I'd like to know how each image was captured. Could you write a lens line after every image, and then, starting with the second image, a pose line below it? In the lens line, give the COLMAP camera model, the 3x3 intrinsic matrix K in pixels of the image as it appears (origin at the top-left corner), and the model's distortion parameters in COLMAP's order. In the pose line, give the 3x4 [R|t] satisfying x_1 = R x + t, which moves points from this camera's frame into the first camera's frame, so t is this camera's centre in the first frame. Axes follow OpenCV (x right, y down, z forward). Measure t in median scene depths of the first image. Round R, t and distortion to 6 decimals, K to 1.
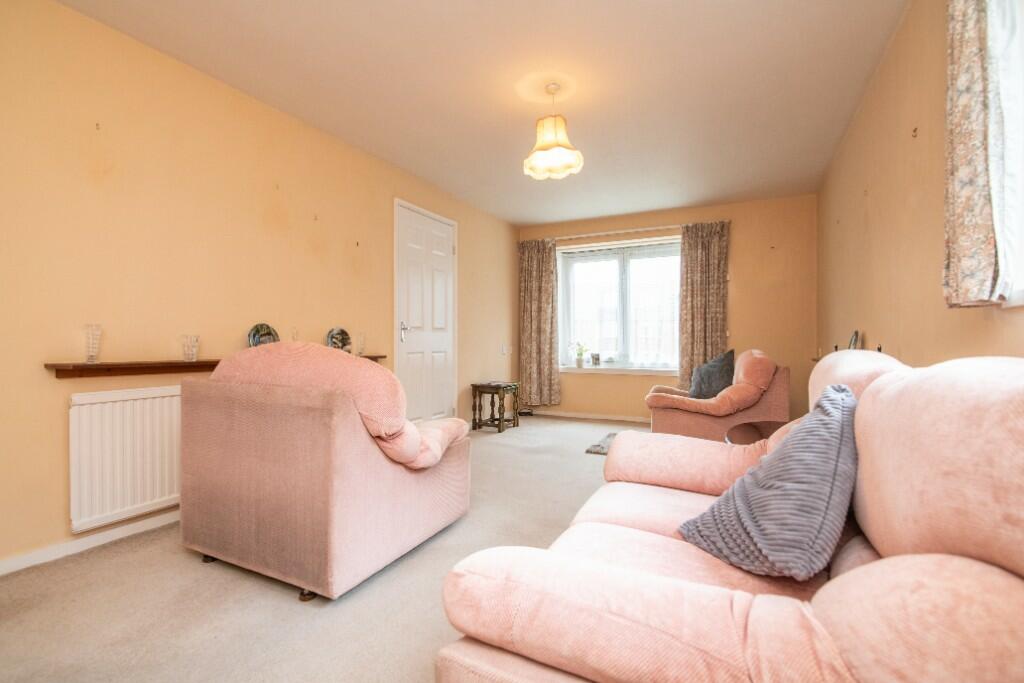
lens RADIAL K [[468.3, 0, 512.0], [0, 468.3, 341.5], [0, 0, 1]] dist [-0.017964, -0.000710]
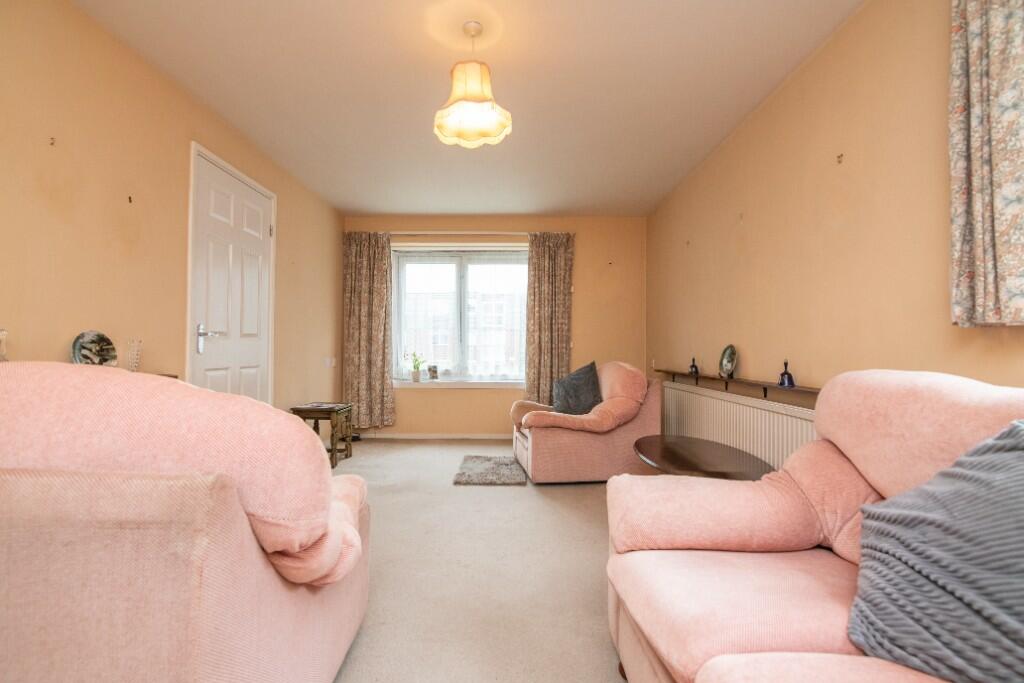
lens RADIAL K [[468.3, 0, 512.0], [0, 468.3, 341.5], [0, 0, 1]] dist [-0.017964, -0.000710]
pose [[0.896916, 0.012246, 0.442030, -0.099588], [-0.004666, 0.999823, -0.018231, -0.005508], [-0.442175, 0.014289, 0.896815, 0.151346]]
